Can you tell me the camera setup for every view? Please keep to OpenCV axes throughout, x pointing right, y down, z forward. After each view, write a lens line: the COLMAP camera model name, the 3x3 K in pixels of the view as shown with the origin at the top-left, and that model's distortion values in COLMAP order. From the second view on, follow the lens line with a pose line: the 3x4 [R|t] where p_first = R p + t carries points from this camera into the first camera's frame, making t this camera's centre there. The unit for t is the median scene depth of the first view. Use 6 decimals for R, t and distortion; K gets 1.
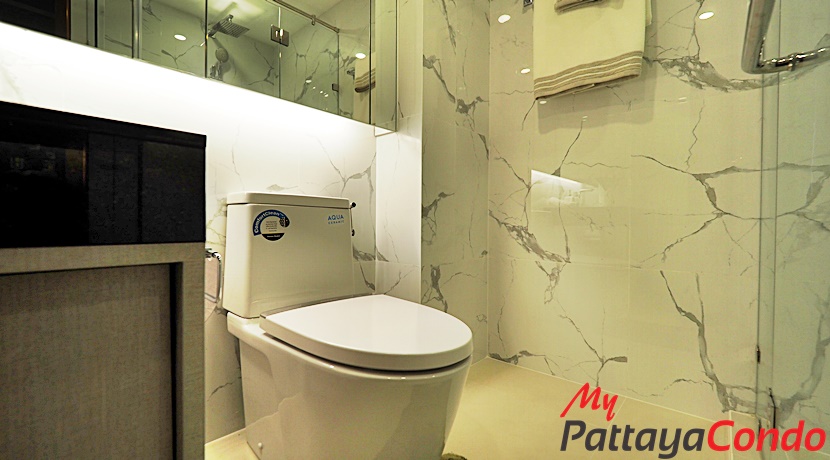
lens RADIAL K [[333.1, 0, 415.0], [0, 333.1, 230.0], [0, 0, 1]] dist [-0.014681, 0.000125]
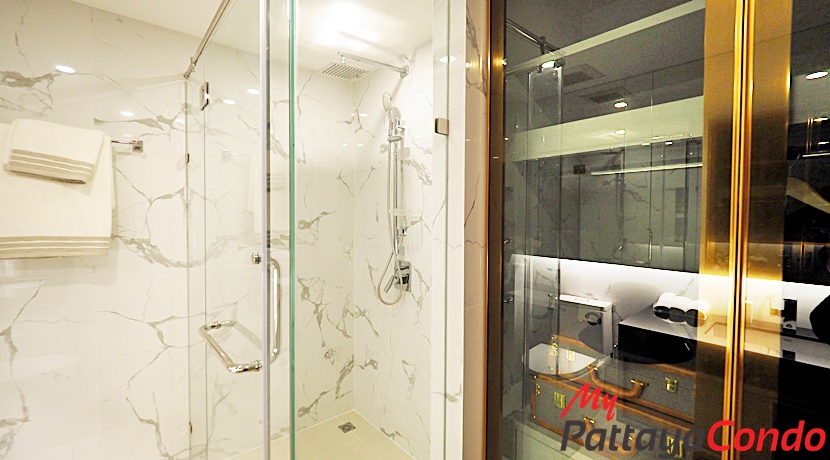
lens RADIAL K [[351.6, 0, 405.6], [0, 351.6, 224.9], [0, 0, 1]] dist [-0.002160, 0.000676]
pose [[0.128599, -0.035008, 0.991079, -0.487475], [0.008599, 0.999379, 0.034185, -0.626444], [-0.991659, 0.004126, 0.128820, -0.287915]]
